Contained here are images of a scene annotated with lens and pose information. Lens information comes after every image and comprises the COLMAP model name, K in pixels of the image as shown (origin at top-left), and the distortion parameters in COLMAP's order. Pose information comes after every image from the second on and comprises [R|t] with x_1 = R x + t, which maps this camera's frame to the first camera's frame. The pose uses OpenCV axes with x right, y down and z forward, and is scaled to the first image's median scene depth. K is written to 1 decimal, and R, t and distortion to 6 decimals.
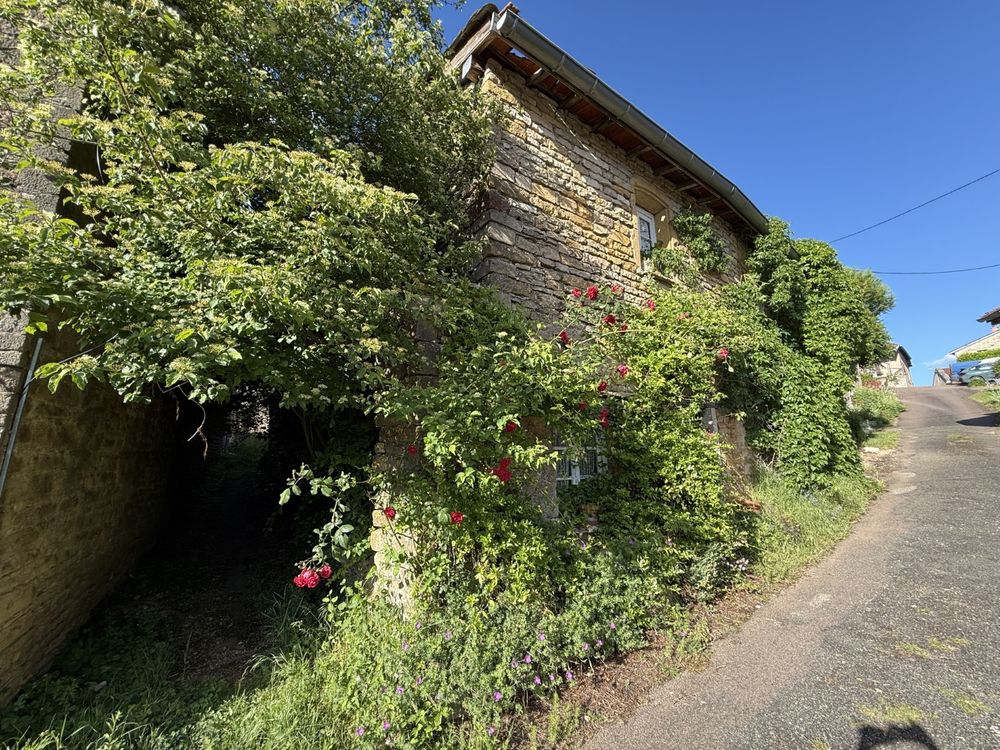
lens RADIAL K [[397.0, 0, 500.0], [0, 397.0, 375.0], [0, 0, 1]] dist [-0.000078, 0.000043]
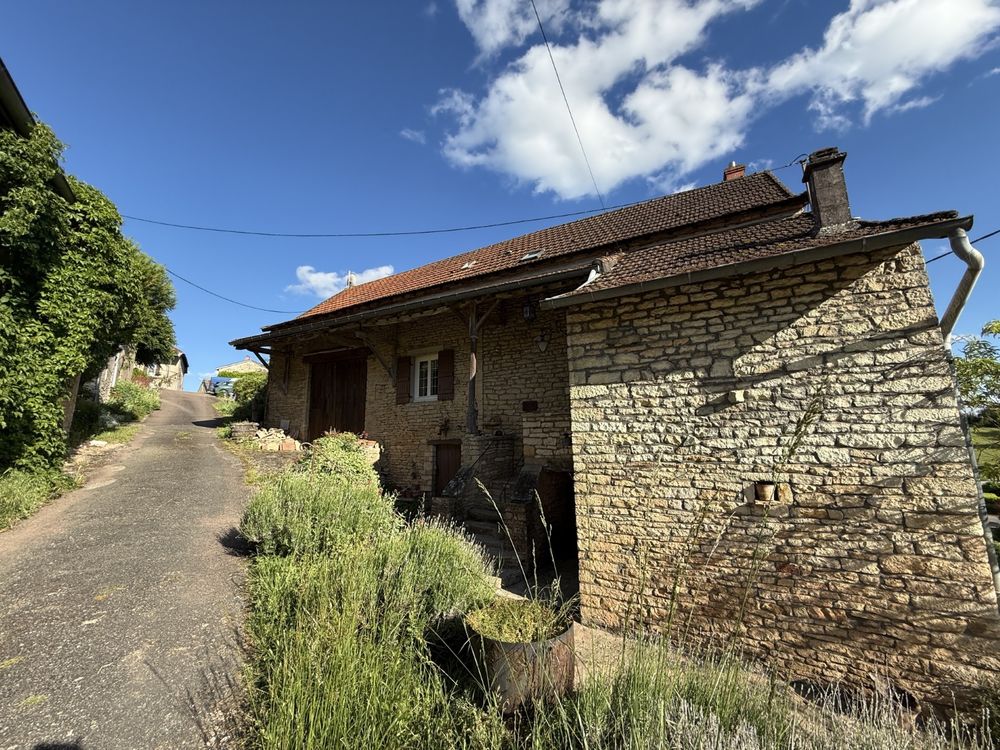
lens RADIAL K [[397.0, 0, 500.0], [0, 397.0, 375.0], [0, 0, 1]] dist [-0.000078, 0.000043]
pose [[0.078696, 0.191660, 0.978301, 0.103925], [-0.199663, 0.964491, -0.172893, 0.009700], [-0.976699, -0.181724, 0.114169, 0.004129]]
